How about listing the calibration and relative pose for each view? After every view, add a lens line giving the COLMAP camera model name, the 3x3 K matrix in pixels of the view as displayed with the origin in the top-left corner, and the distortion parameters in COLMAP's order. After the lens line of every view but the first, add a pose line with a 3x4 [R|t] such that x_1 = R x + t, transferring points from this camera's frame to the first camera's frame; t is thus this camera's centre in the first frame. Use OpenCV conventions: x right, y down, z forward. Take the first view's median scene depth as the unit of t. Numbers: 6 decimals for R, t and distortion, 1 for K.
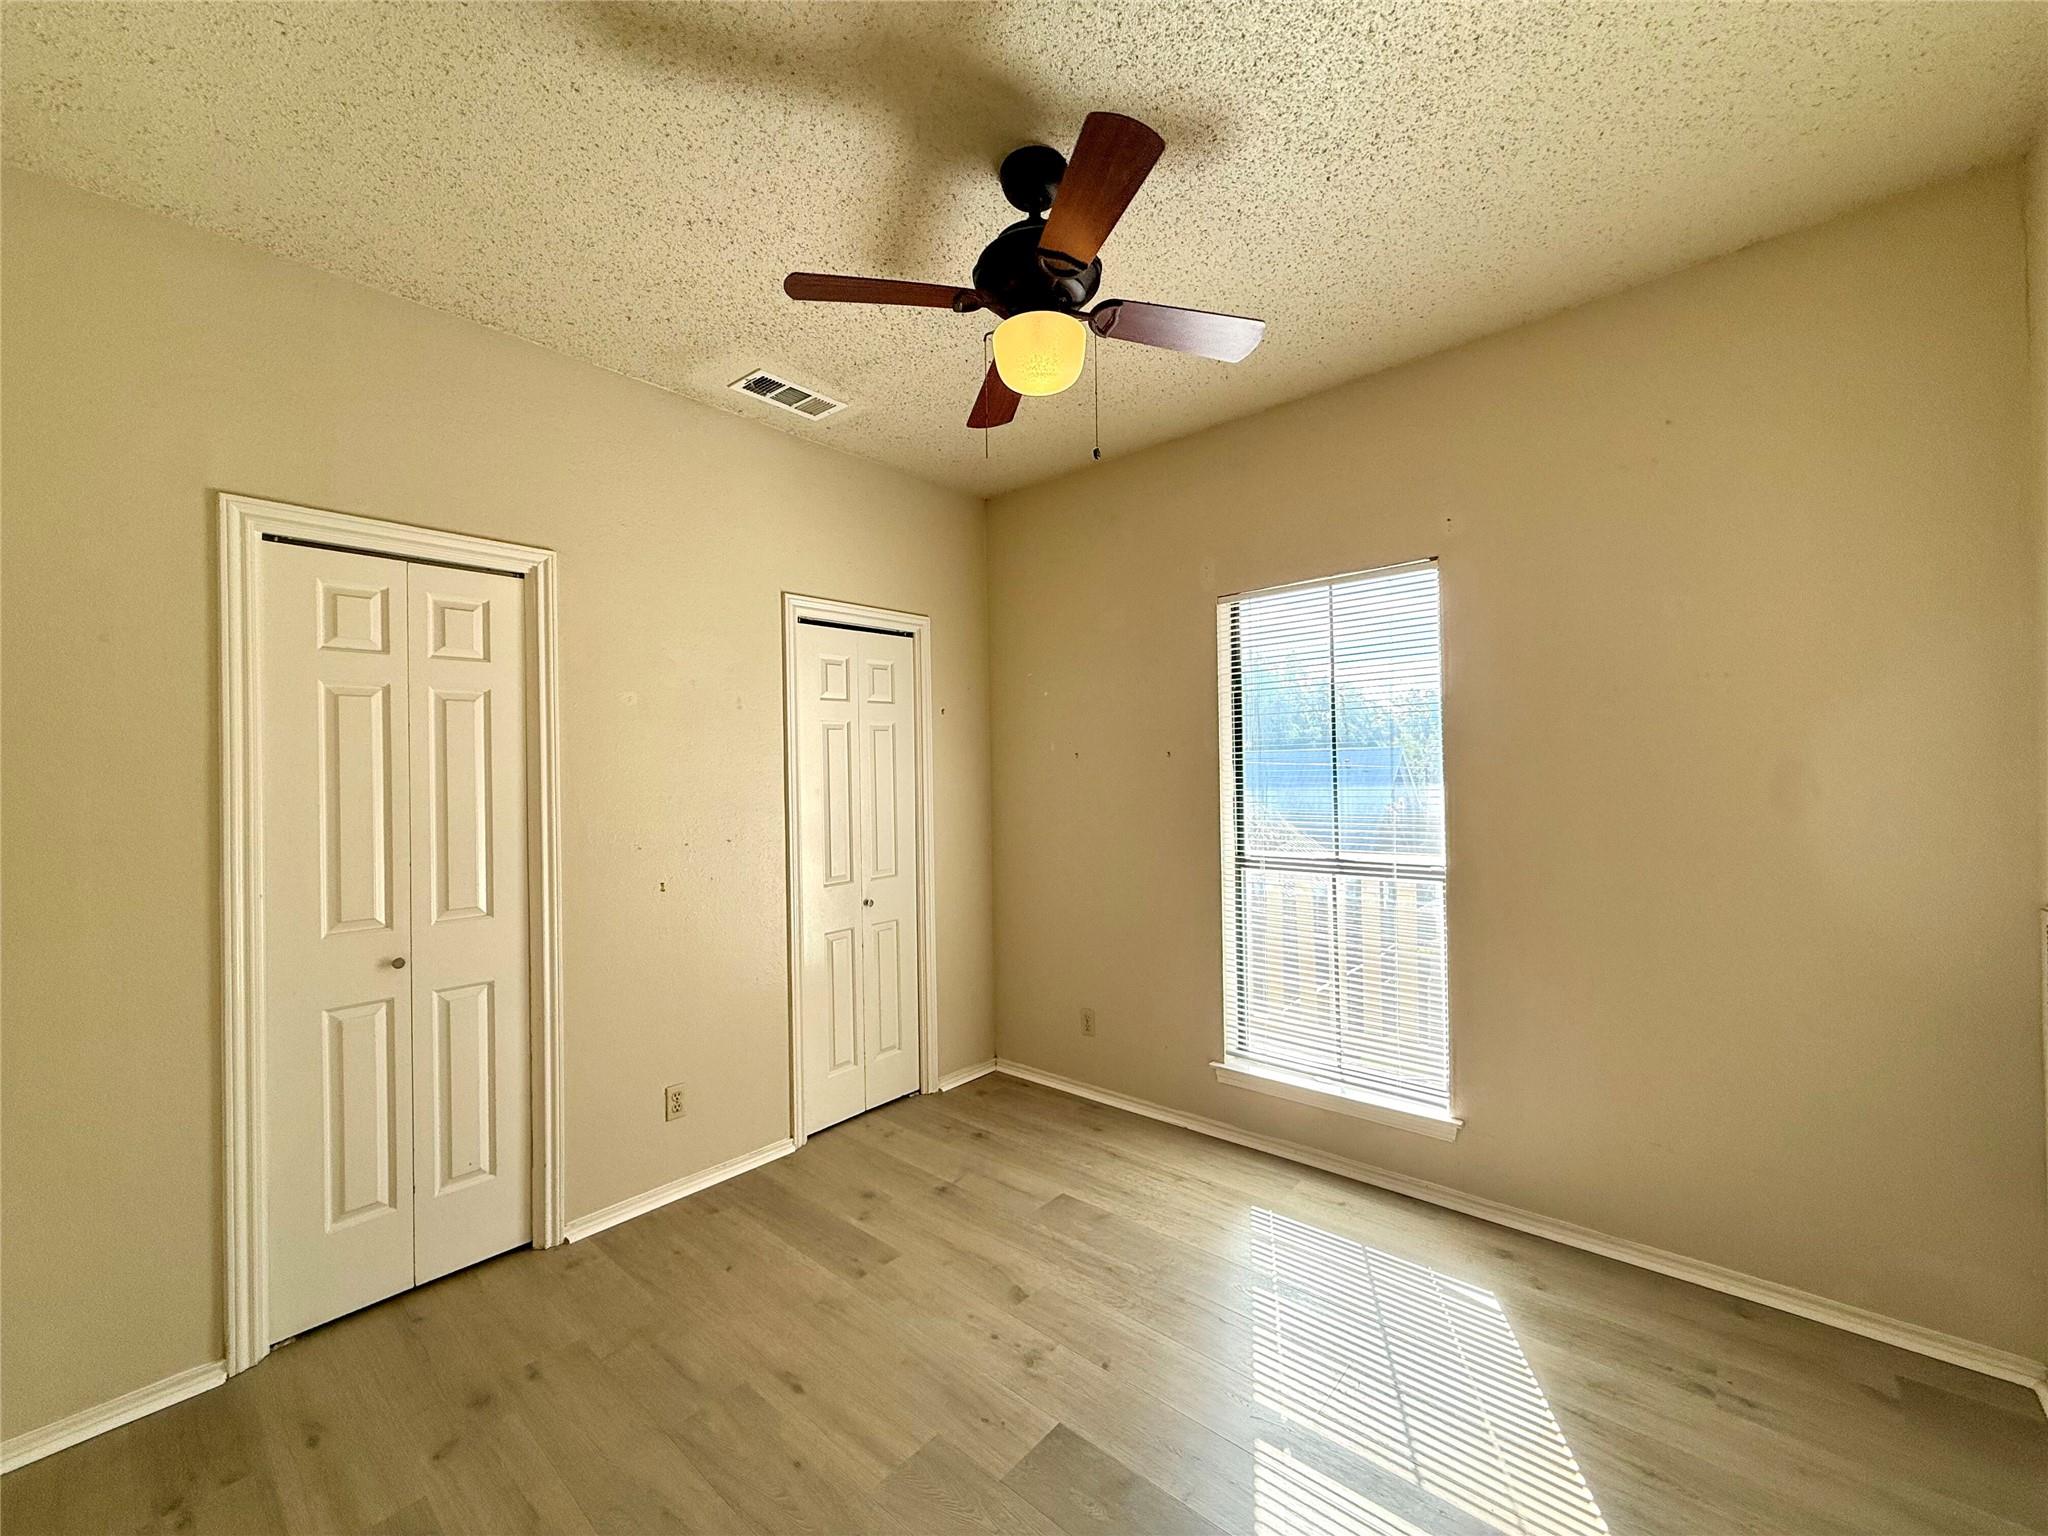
lens RADIAL K [[821.0, 0, 1026.3], [0, 821.0, 769.3], [0, 0, 1]] dist [0.002961, -0.000077]
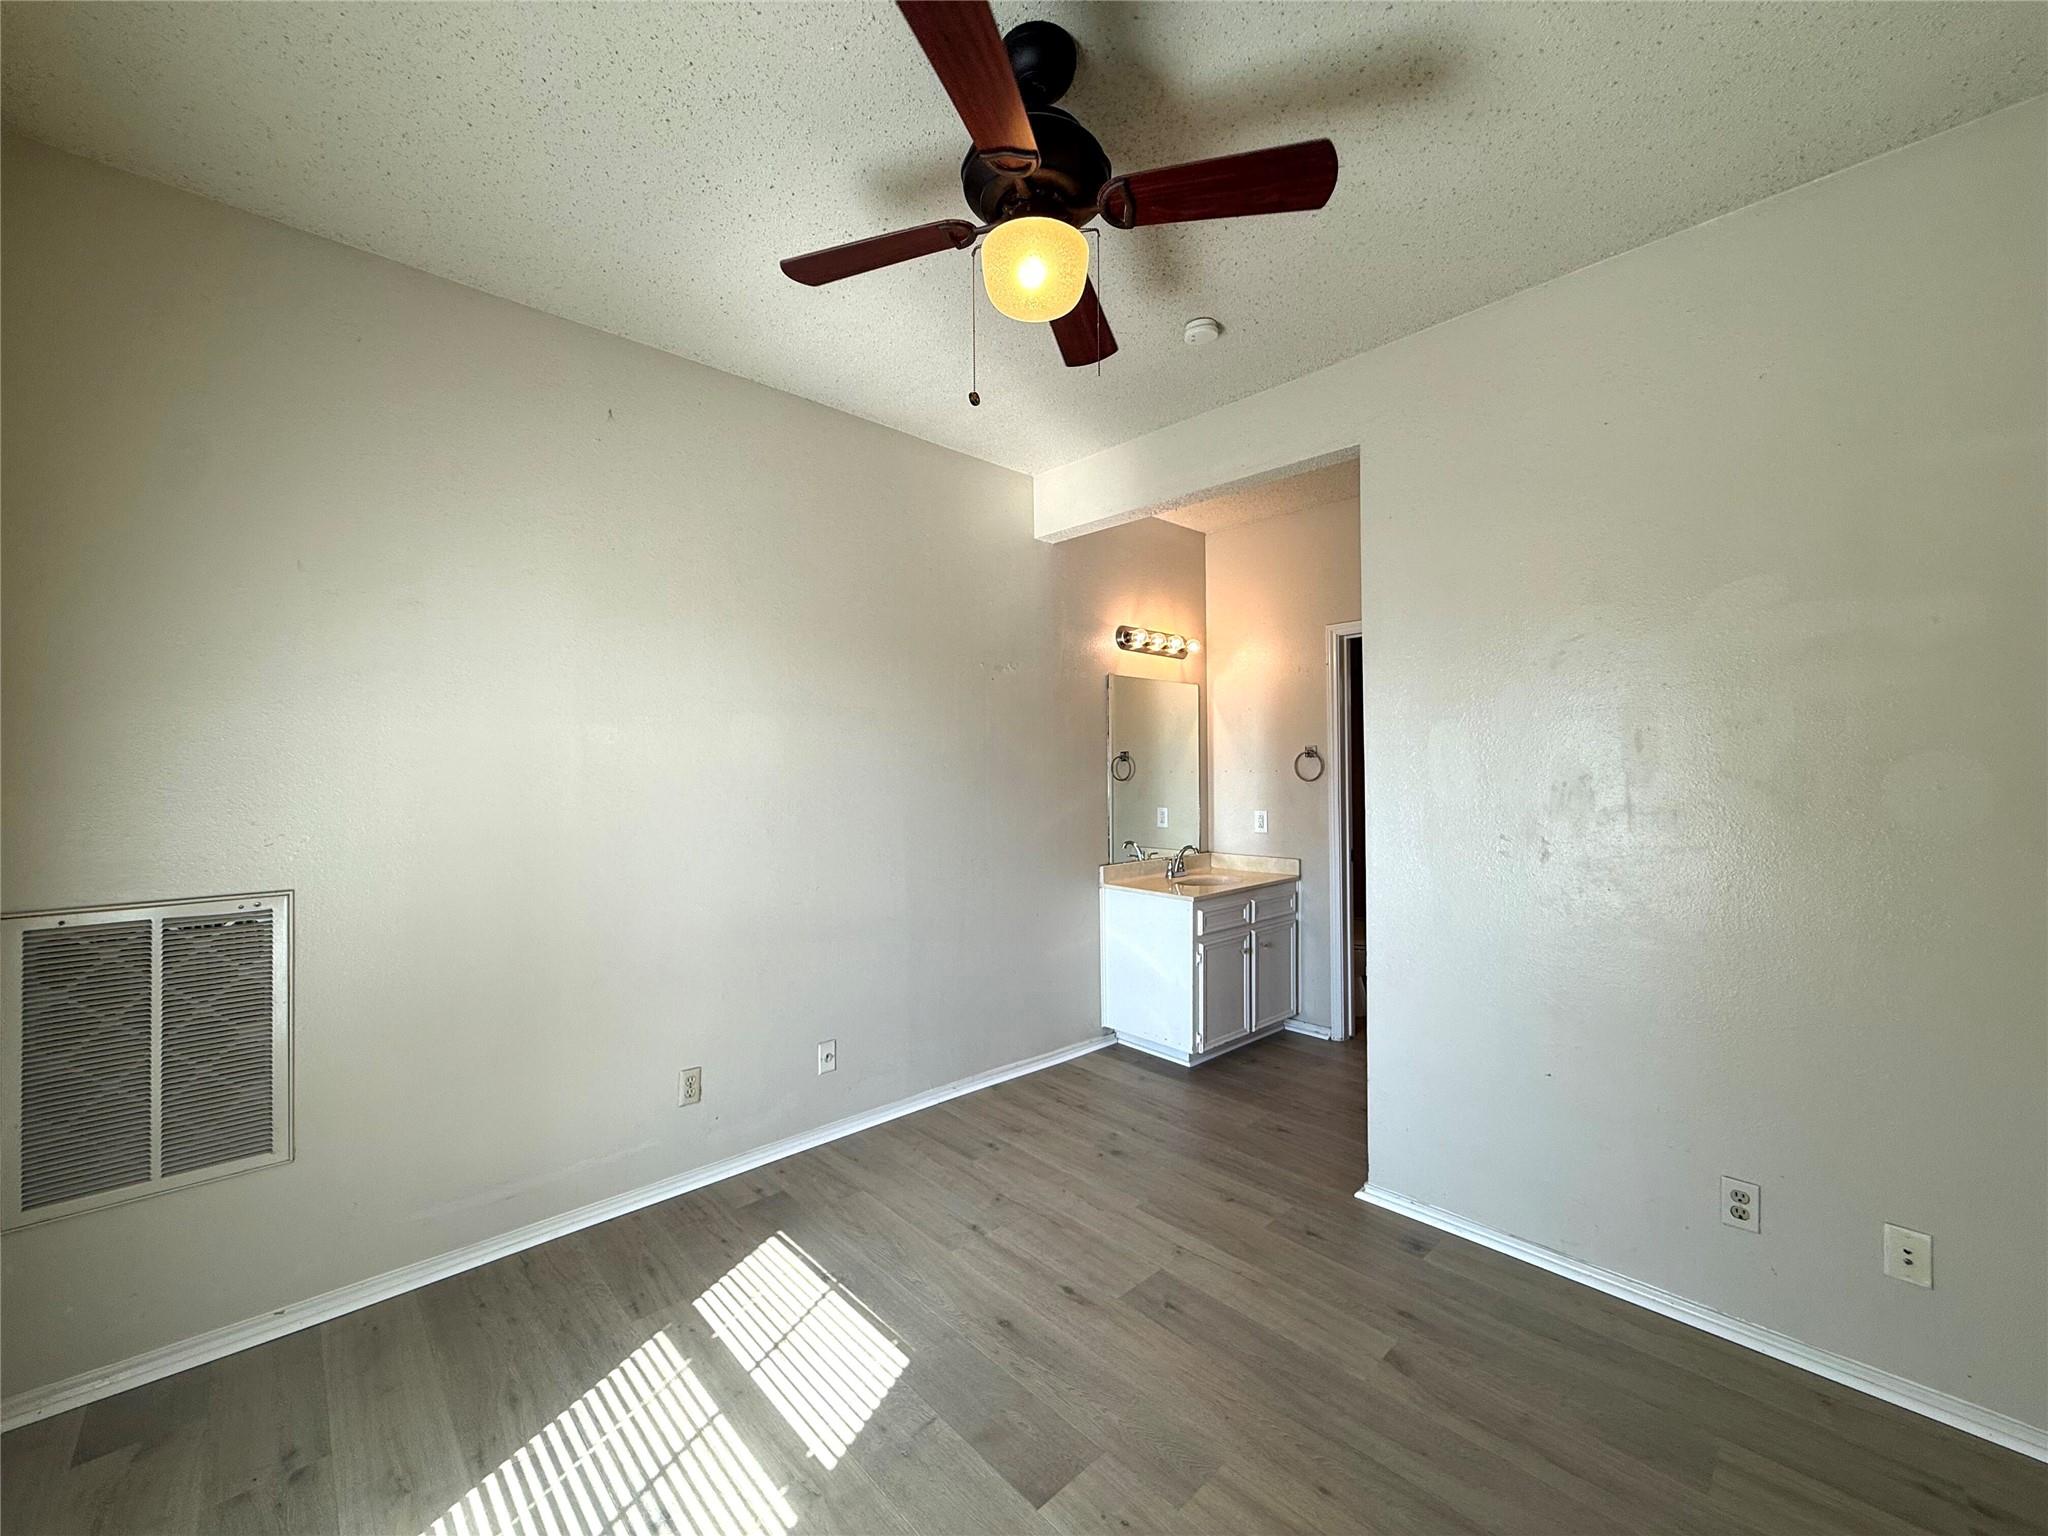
lens RADIAL K [[821.0, 0, 1029.5], [0, 821.0, 765.9], [0, 0, 1]] dist [0.002961, -0.000077]
pose [[-0.996164, 0.021224, 0.084896, -0.042380], [0.019901, 0.999667, -0.016396, 0.033468], [-0.085216, -0.014644, -0.996255, 1.947332]]
